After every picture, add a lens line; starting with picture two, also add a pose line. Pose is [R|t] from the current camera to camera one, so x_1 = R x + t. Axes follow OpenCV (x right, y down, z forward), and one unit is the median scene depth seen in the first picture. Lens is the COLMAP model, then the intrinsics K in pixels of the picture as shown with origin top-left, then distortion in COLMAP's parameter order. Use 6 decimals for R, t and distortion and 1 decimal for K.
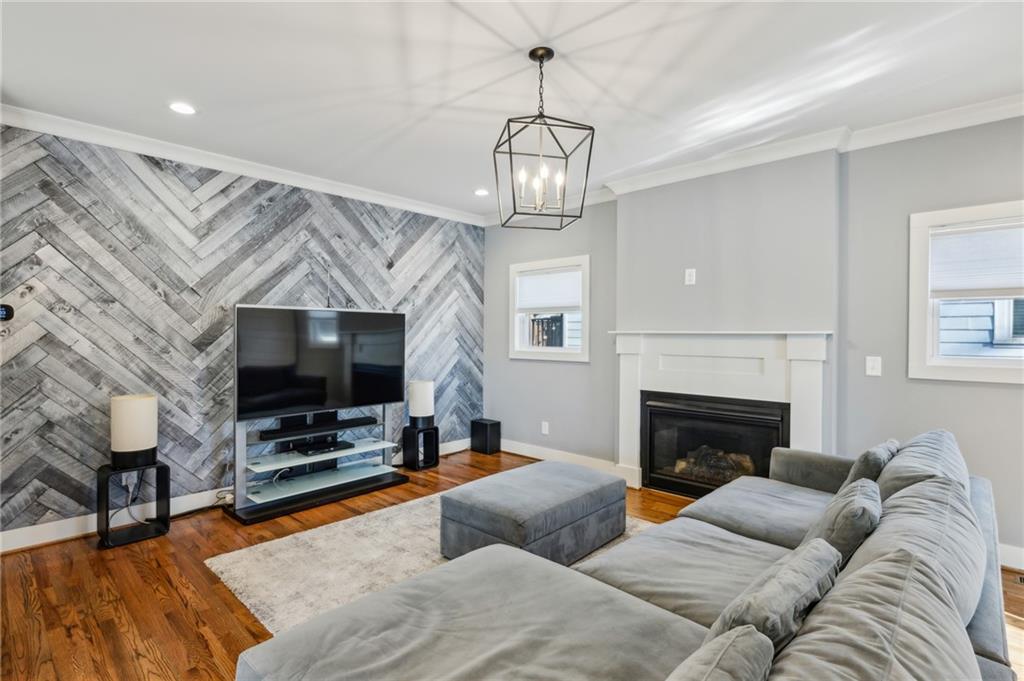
lens RADIAL K [[502.1, 0, 513.8], [0, 502.1, 340.3], [0, 0, 1]] dist [-0.005354, 0.000475]
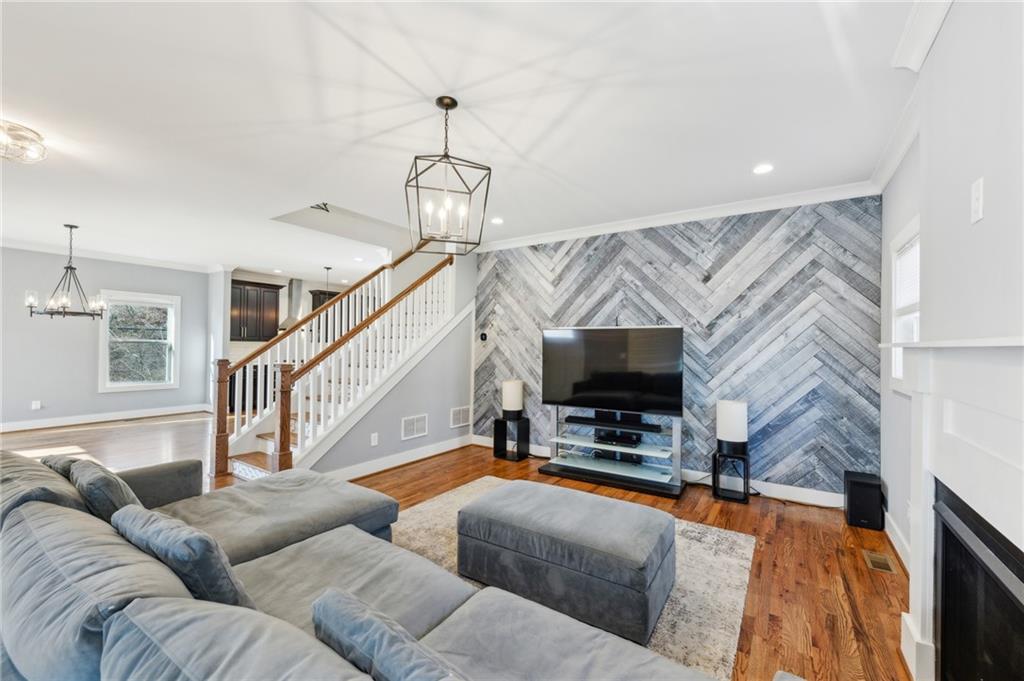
lens RADIAL K [[420.2, 0, 512.4], [0, 420.2, 337.9], [0, 0, 1]] dist [-0.002434, -0.000005]
pose [[0.158591, -0.010798, -0.987285, 0.549707], [-0.016040, 0.999780, -0.013511, -0.018153], [0.987214, 0.017979, 0.158383, 0.544875]]
